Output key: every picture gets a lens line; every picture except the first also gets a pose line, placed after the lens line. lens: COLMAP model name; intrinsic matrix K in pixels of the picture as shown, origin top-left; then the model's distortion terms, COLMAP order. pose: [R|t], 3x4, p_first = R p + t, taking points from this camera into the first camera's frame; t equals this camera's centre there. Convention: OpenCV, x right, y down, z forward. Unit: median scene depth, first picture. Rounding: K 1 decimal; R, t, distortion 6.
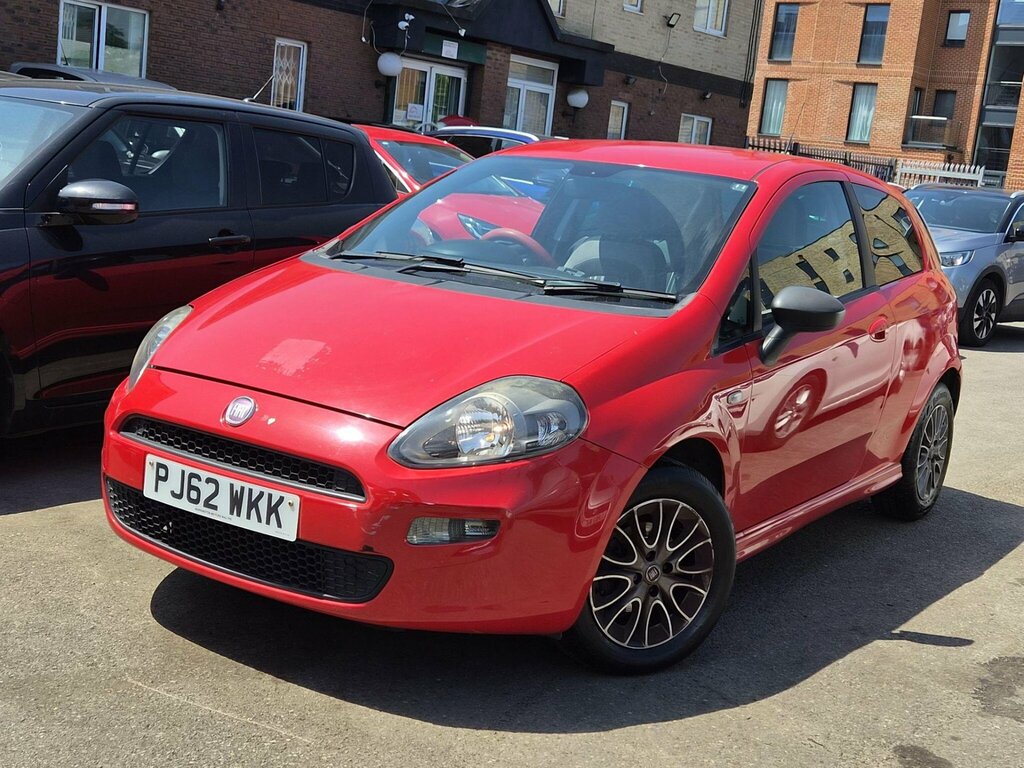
lens RADIAL K [[1282.9, 0, 513.7], [0, 1282.9, 394.9], [0, 0, 1]] dist [0.032653, 0.004086]
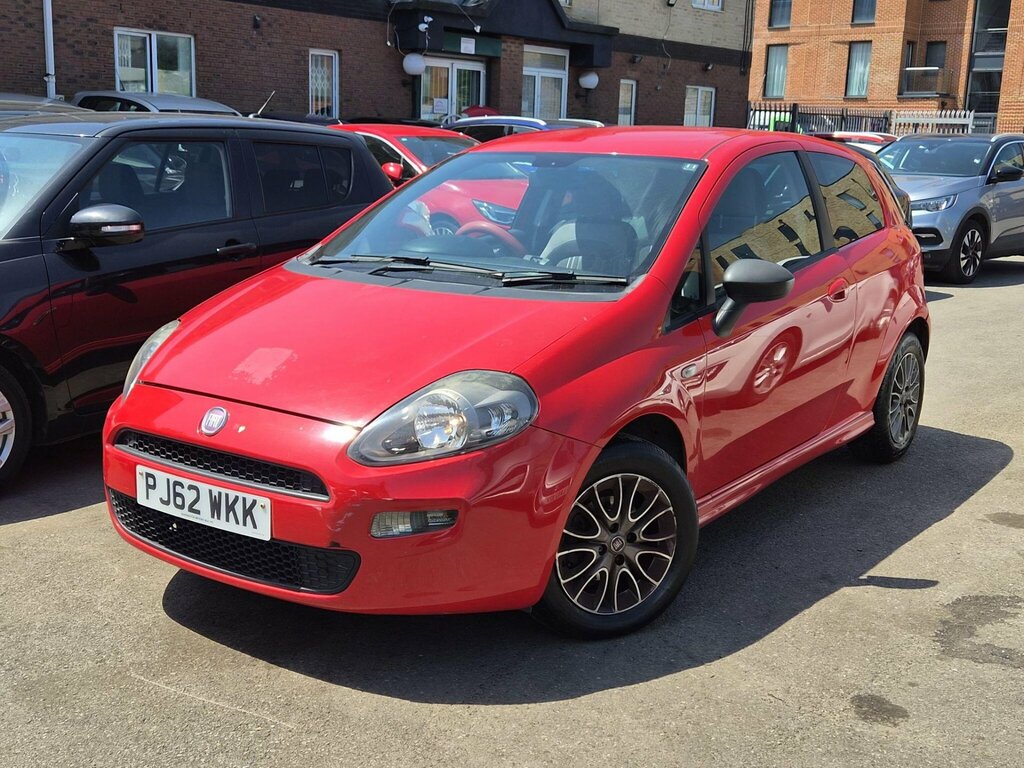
lens RADIAL K [[1126.1, 0, 512.5], [0, 1126.1, 400.7], [0, 0, 1]] dist [0.034475, -0.000760]
pose [[0.995805, -0.067258, -0.062041, 0.077990], [0.070273, 0.996383, 0.047768, -0.026286], [0.058604, -0.051928, 0.996930, 0.063610]]
